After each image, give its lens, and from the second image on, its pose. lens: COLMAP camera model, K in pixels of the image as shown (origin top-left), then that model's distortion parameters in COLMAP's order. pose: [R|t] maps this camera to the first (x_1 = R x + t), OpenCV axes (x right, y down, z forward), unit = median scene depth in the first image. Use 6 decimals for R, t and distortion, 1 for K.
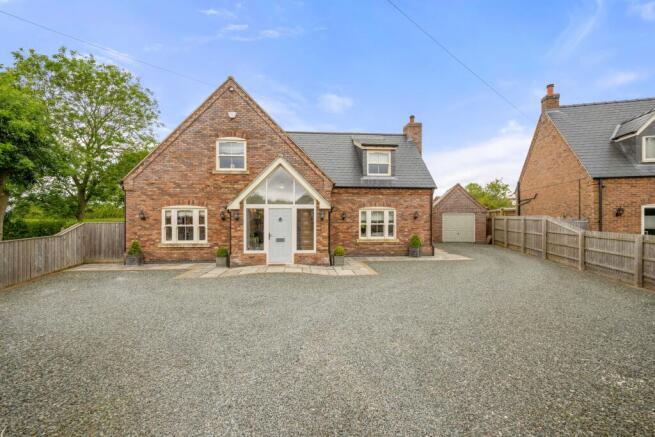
lens RADIAL K [[277.8, 0, 317.7], [0, 277.8, 216.7], [0, 0, 1]] dist [-0.002154, -0.000317]
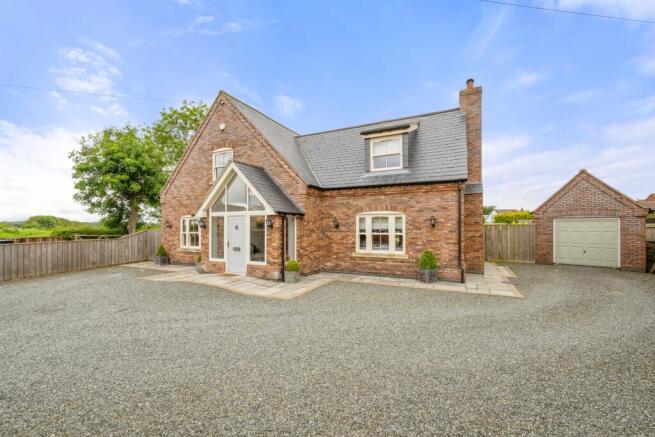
lens RADIAL K [[273.5, 0, 325.6], [0, 273.5, 224.2], [0, 0, 1]] dist [-0.000949, -0.000118]
pose [[0.857635, -0.005548, -0.514229, 0.535201], [0.002217, 0.999972, -0.007091, 0.005766], [0.514254, 0.004941, 0.857624, 0.316364]]
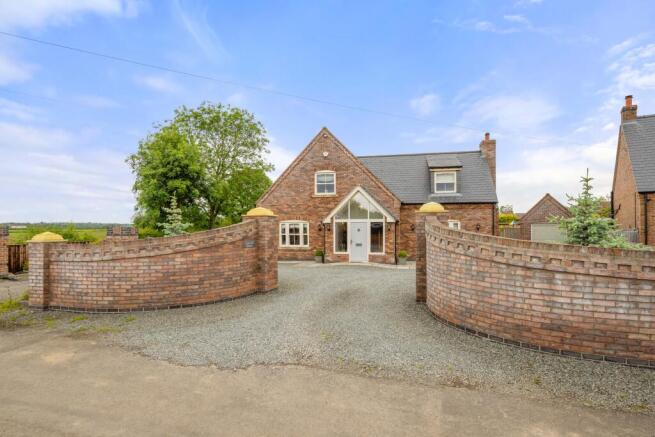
lens RADIAL K [[345.6, 0, 328.0], [0, 345.6, 225.9], [0, 0, 1]] dist [0.001385, 0.000225]
pose [[0.956519, -0.003657, -0.291646, 0.198301], [0.001879, 0.999978, -0.006377, 0.000153], [0.291663, 0.005552, 0.956505, -0.624453]]
